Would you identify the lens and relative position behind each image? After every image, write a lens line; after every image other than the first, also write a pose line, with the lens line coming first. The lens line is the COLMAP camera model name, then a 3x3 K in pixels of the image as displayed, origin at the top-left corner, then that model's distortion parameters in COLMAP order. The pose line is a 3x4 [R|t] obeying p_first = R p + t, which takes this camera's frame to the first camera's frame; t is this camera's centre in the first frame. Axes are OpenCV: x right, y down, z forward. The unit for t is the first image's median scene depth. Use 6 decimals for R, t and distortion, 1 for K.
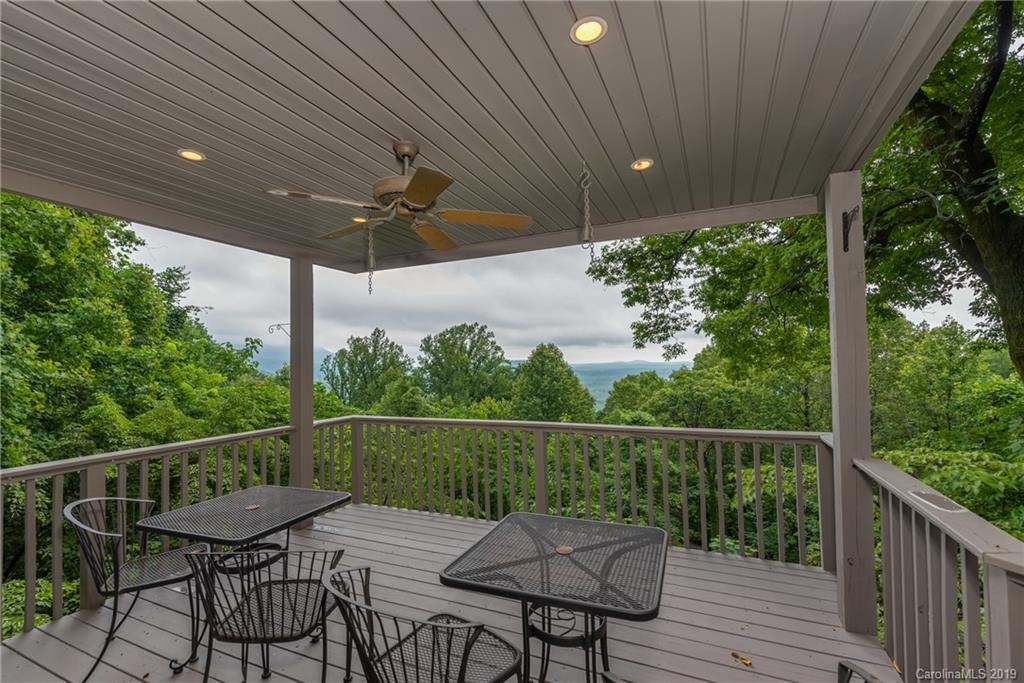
lens RADIAL K [[447.1, 0, 513.3], [0, 447.1, 345.1], [0, 0, 1]] dist [-0.001668, -0.001642]
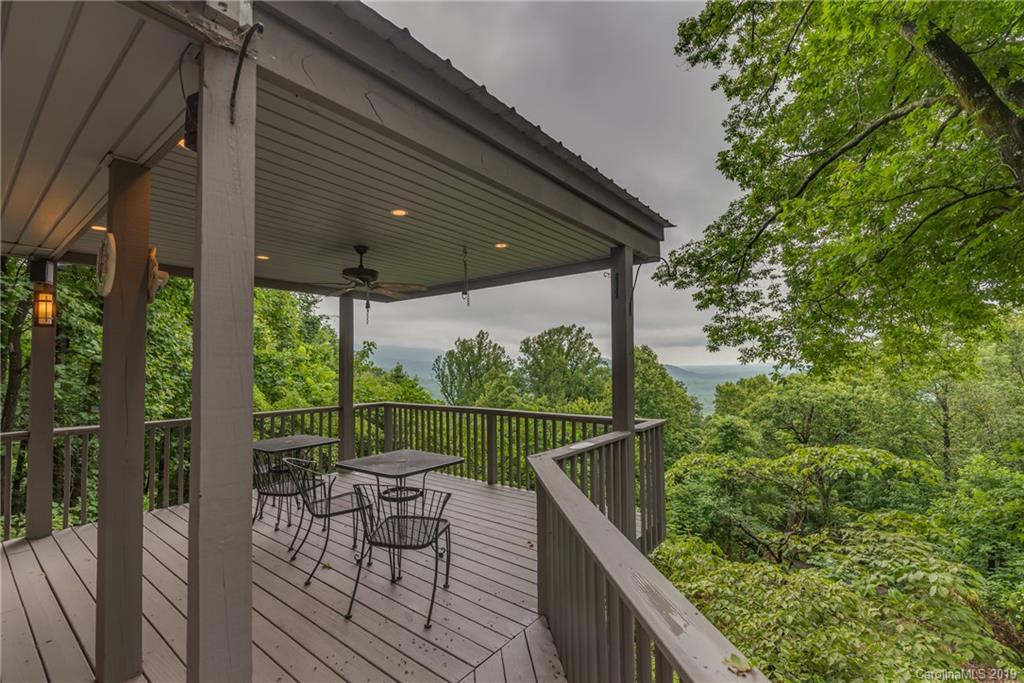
lens RADIAL K [[447.1, 0, 513.2], [0, 447.1, 346.8], [0, 0, 1]] dist [-0.001668, -0.001642]
pose [[0.971003, 0.000296, -0.239068, 0.039866], [0.000261, 0.999997, 0.002299, -0.002402], [0.239068, -0.002295, 0.971000, -0.030885]]
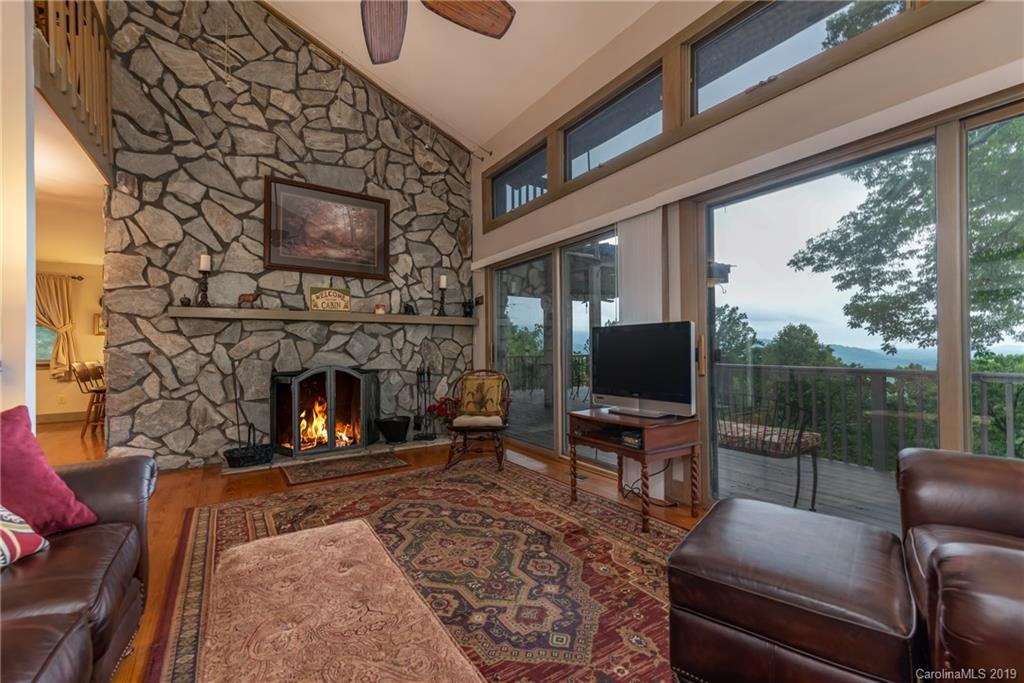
lens RADIAL K [[438.8, 0, 511.8], [0, 438.8, 347.1], [0, 0, 1]] dist [0.006519, 0.000404]
pose [[0.840754, 0.013161, -0.541257, 0.073446], [0.010745, 0.999102, 0.040985, 0.000486], [0.541310, -0.040274, 0.839858, -0.154295]]
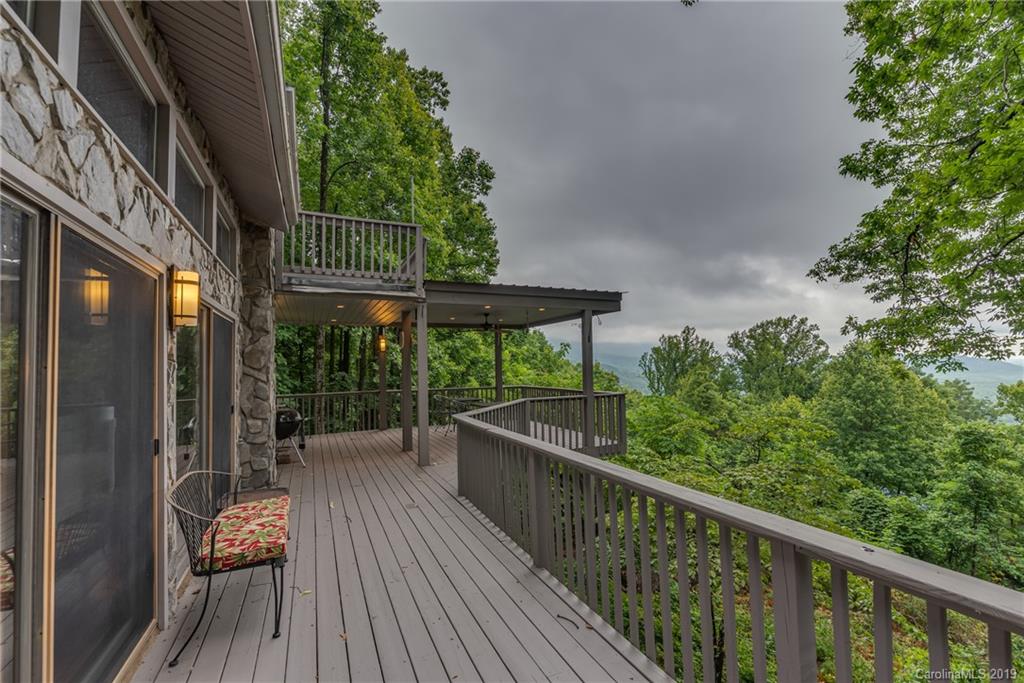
lens RADIAL K [[447.1, 0, 515.1], [0, 447.1, 345.7], [0, 0, 1]] dist [-0.001668, -0.001642]
pose [[0.753000, -0.022335, -0.657641, 0.133567], [0.029472, 0.999566, -0.000202, -0.006705], [0.657360, -0.019229, 0.753332, -0.097664]]
